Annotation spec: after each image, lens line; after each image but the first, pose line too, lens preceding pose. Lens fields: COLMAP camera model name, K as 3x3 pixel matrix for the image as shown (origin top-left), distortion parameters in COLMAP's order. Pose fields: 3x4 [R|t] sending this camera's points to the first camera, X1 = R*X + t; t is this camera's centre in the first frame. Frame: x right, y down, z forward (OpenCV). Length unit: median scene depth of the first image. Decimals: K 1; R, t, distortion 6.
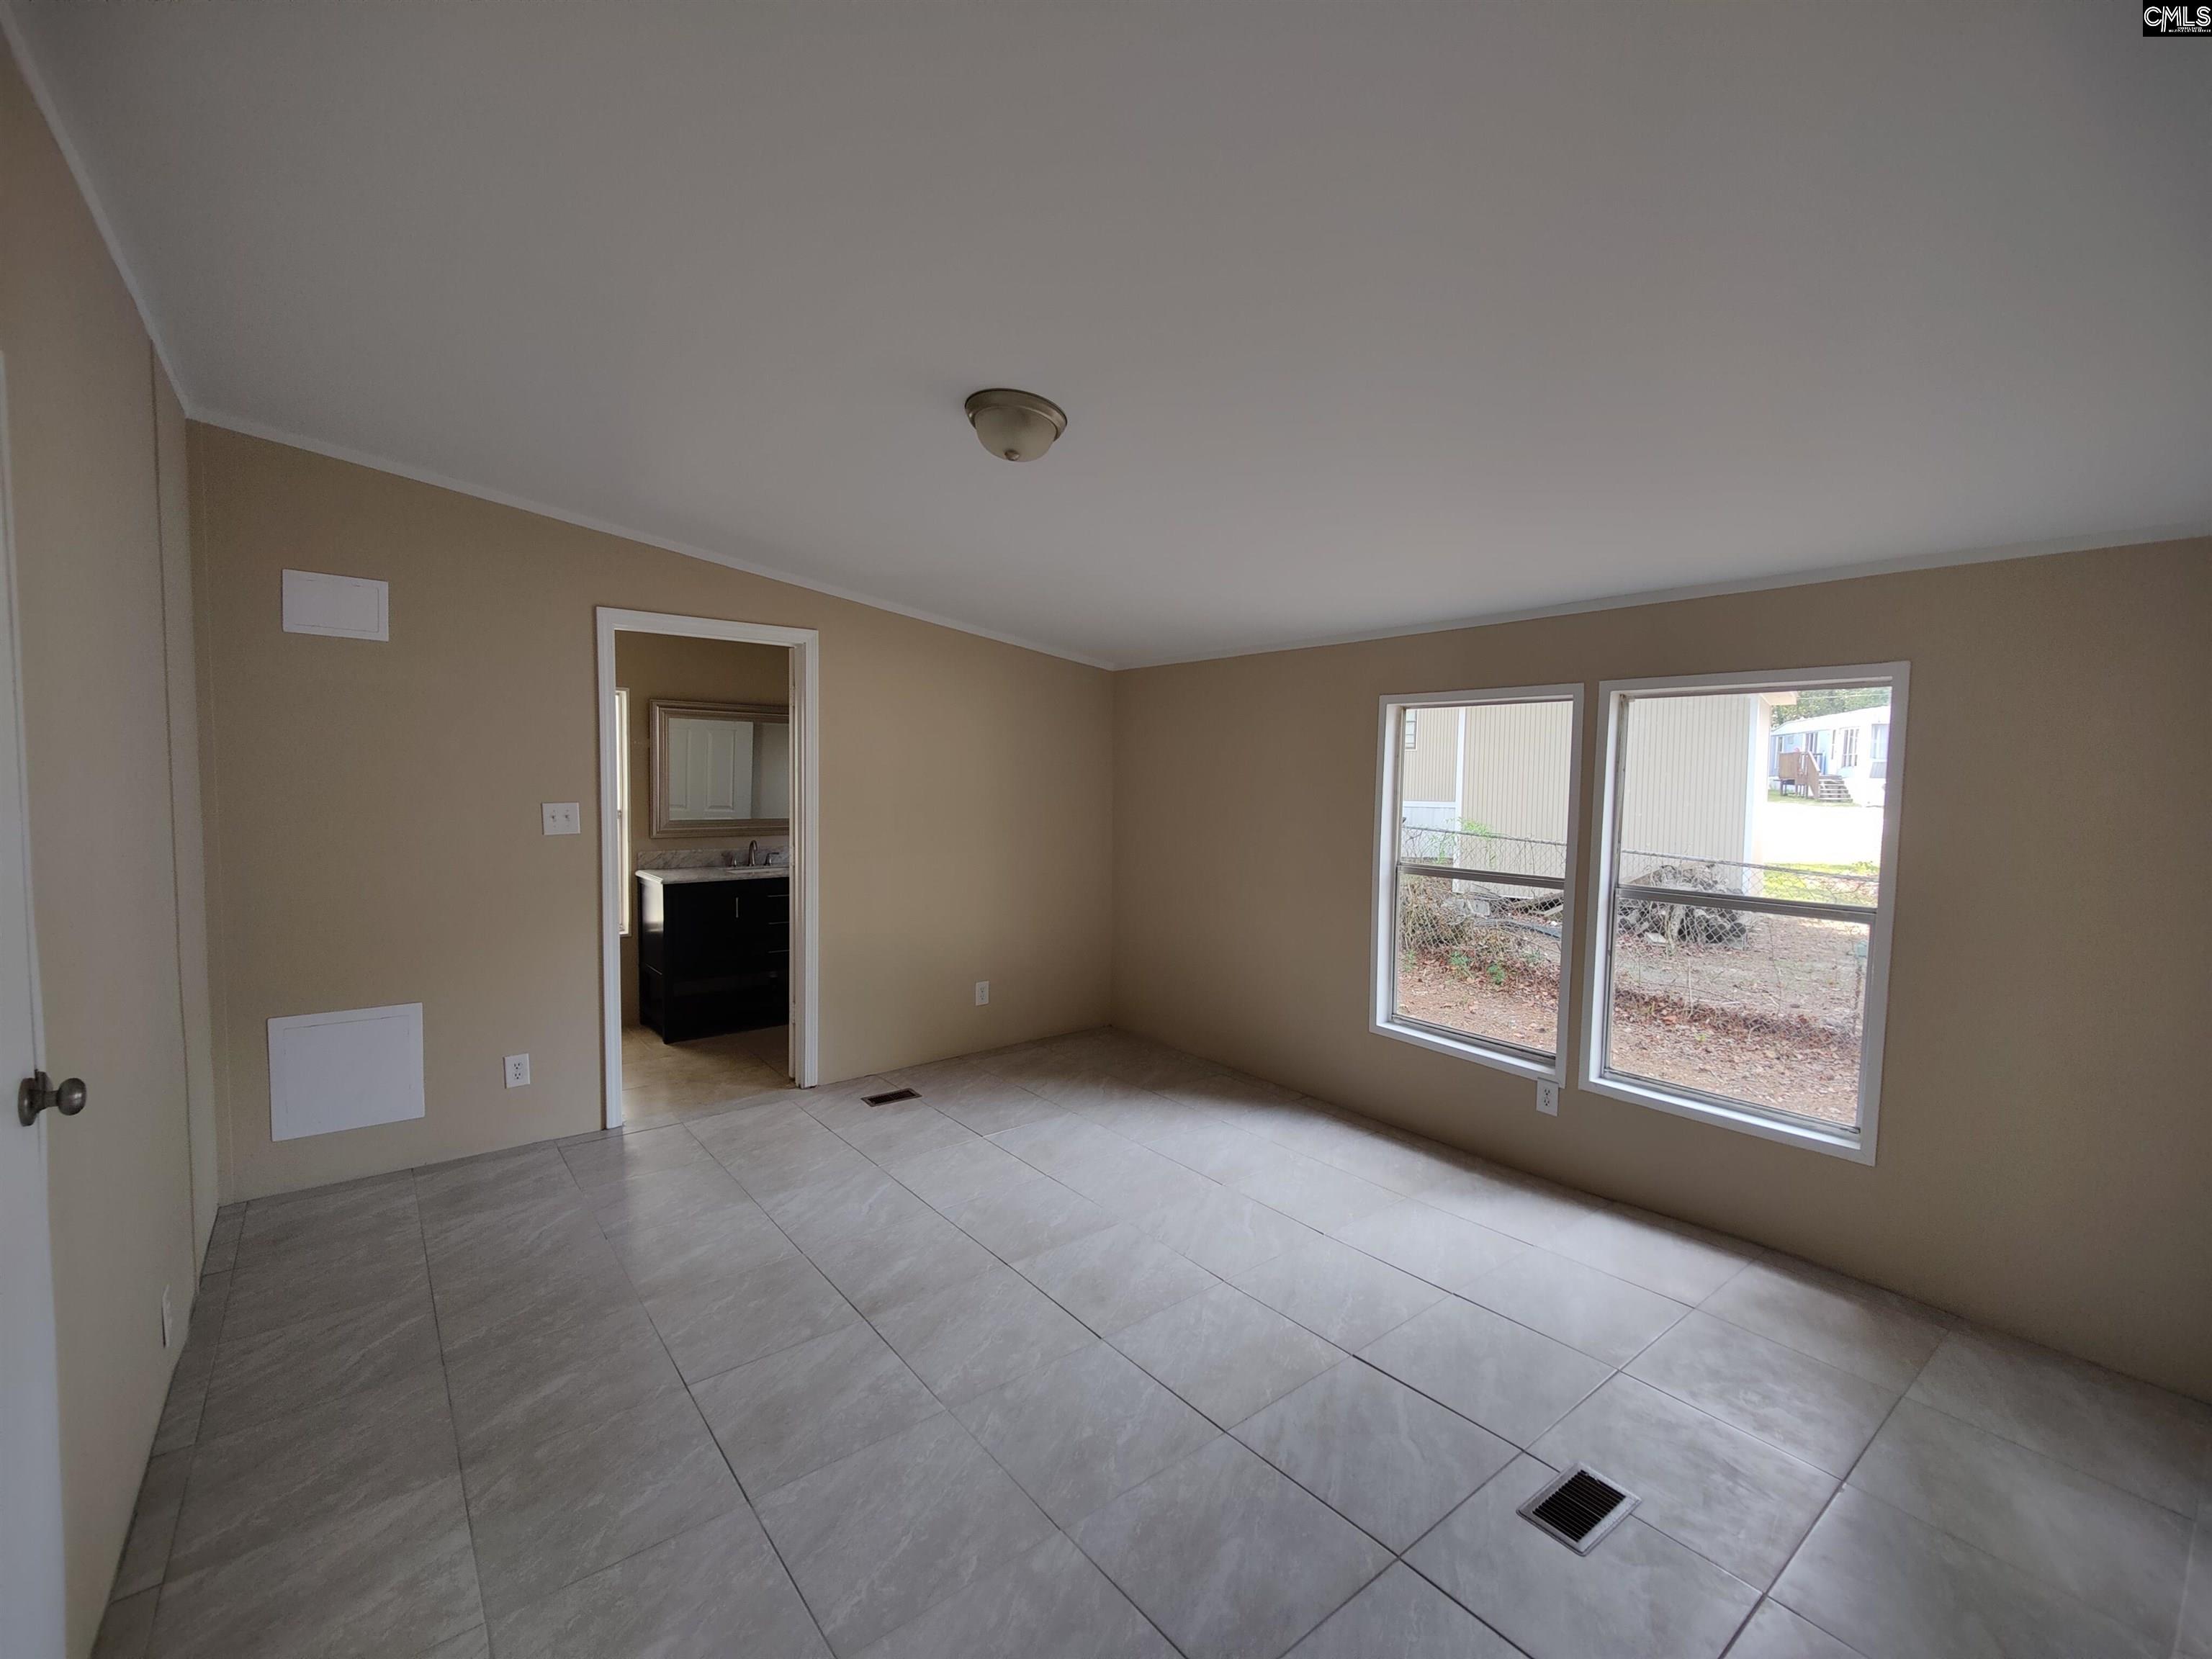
lens RADIAL K [[955.3, 0, 1102.7], [0, 955.3, 832.6], [0, 0, 1]] dist [0.020914, -0.015454]
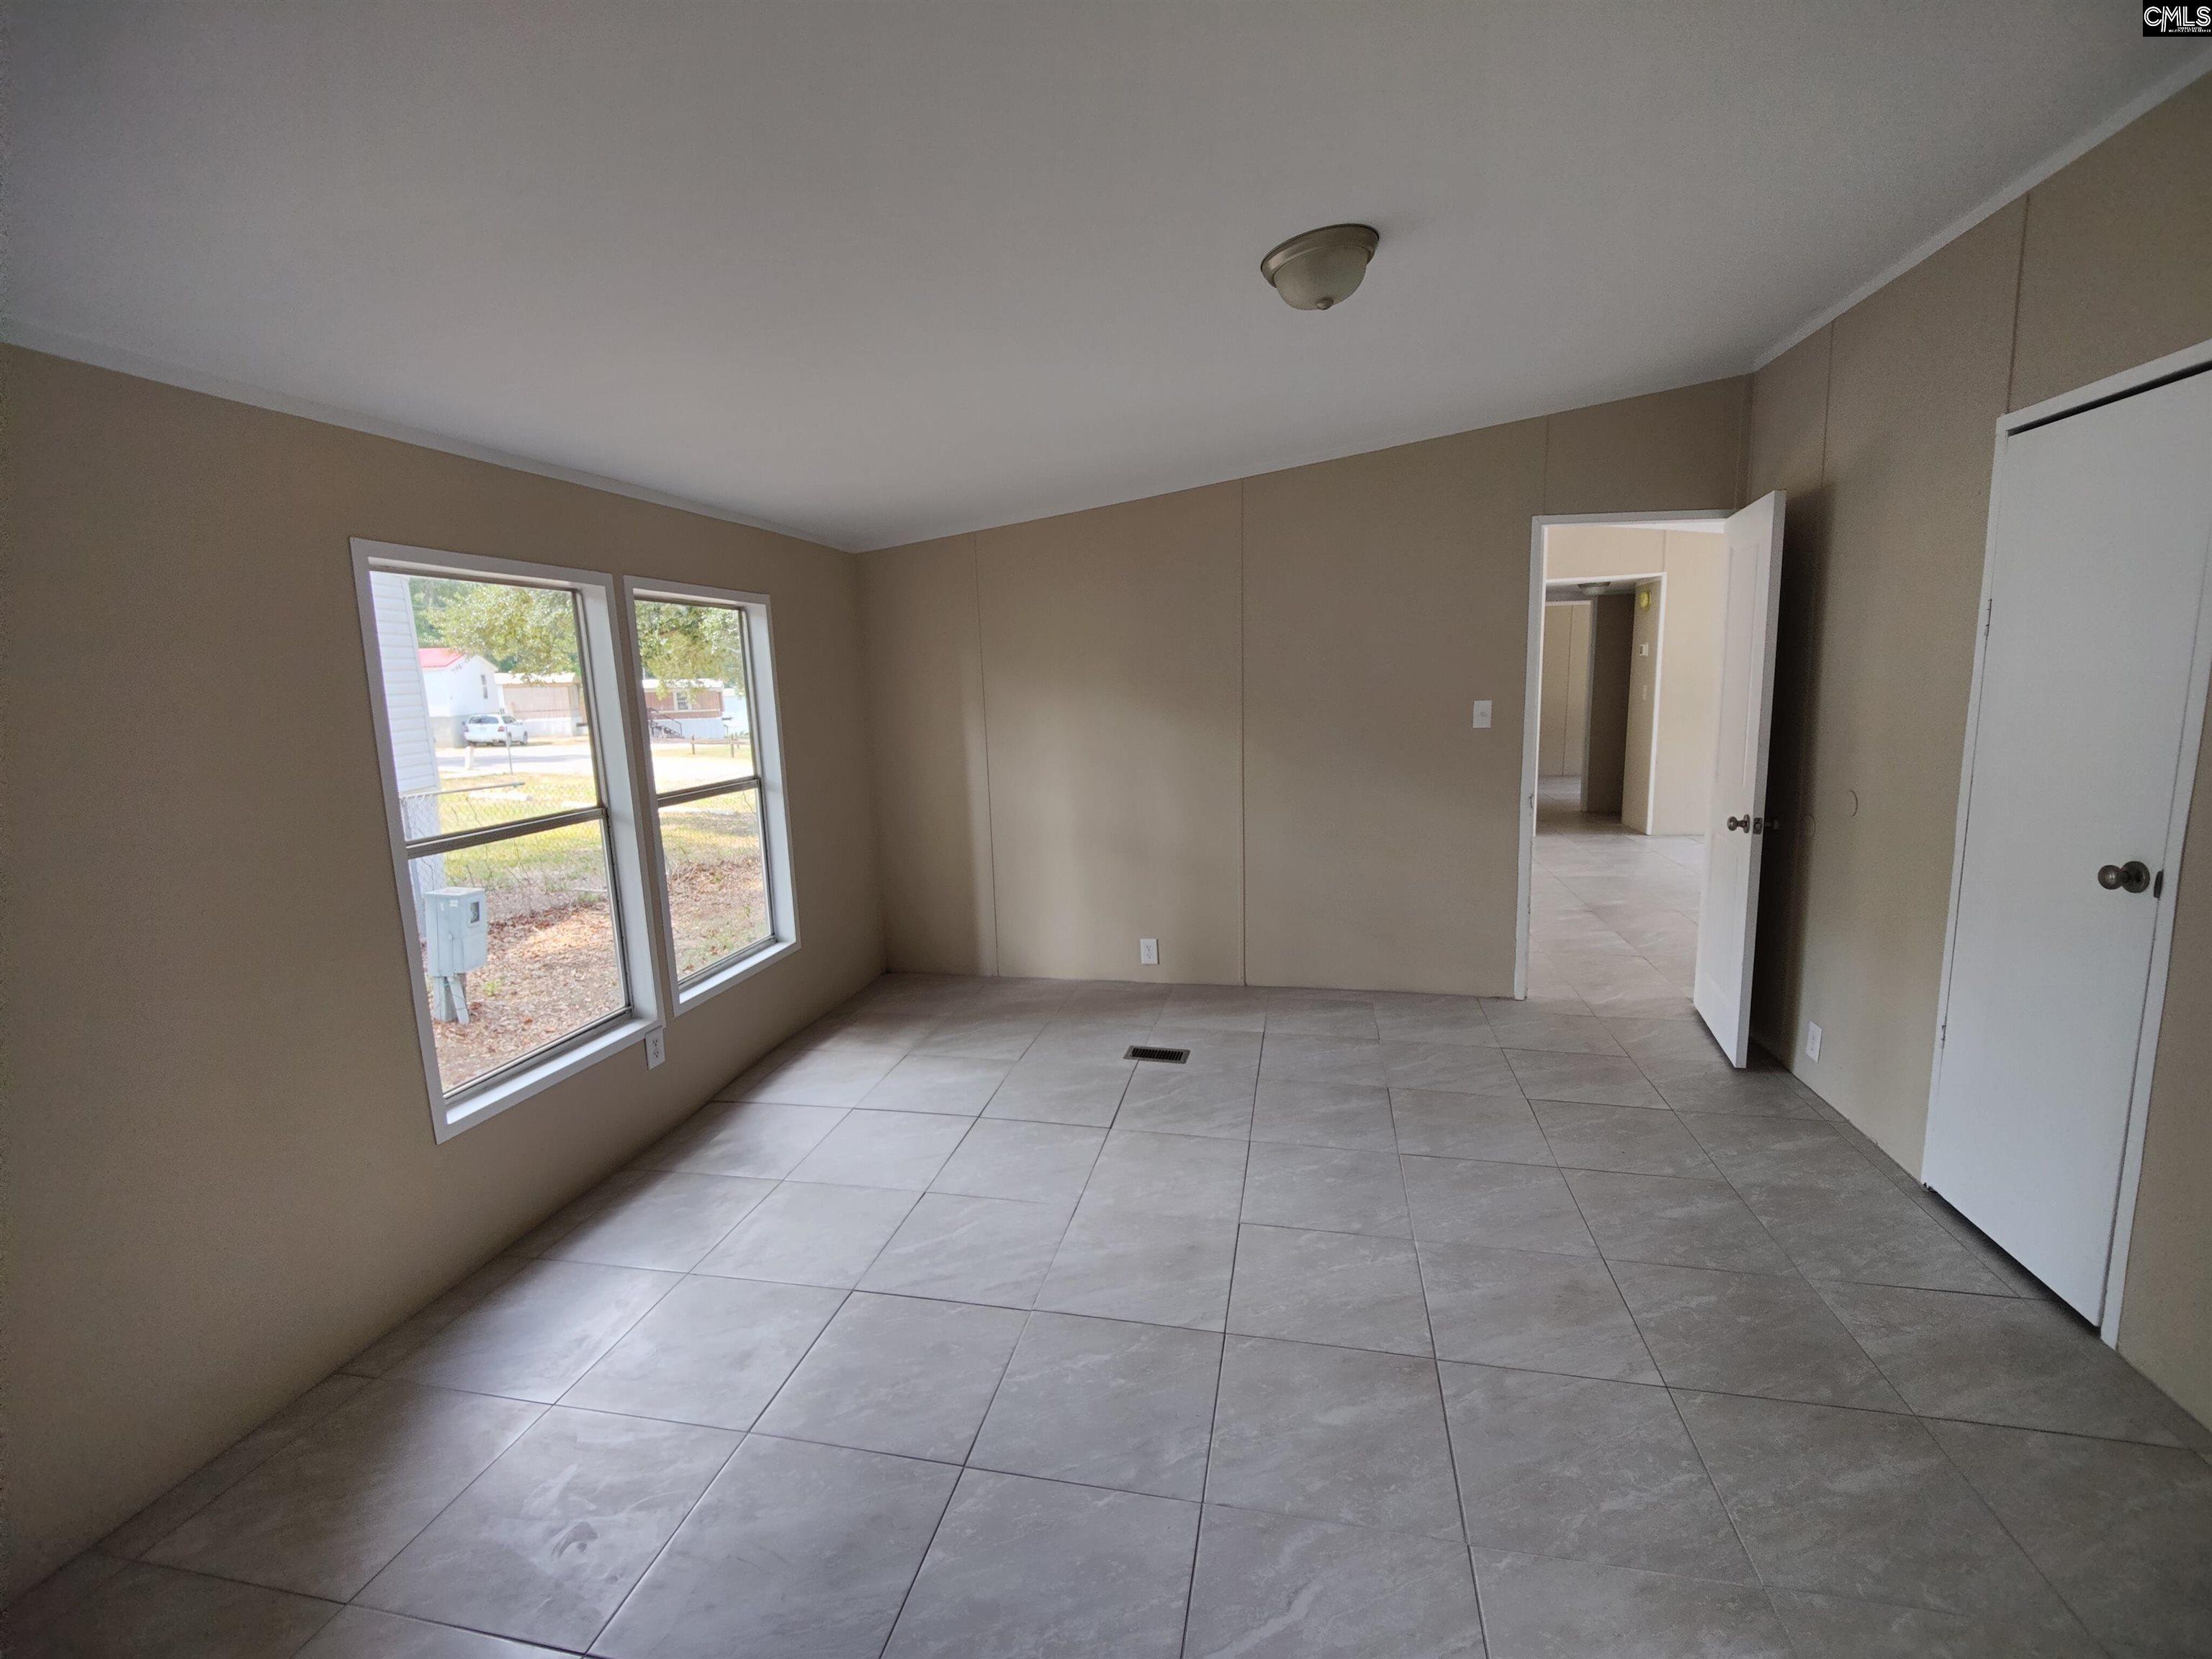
lens RADIAL K [[955.3, 0, 1102.7], [0, 955.3, 832.6], [0, 0, 1]] dist [0.020914, -0.015454]
pose [[-0.639771, -0.122211, 0.758787, -0.698004], [0.066875, 0.974680, 0.213368, -0.127639], [-0.765651, 0.187250, -0.615399, 1.812364]]
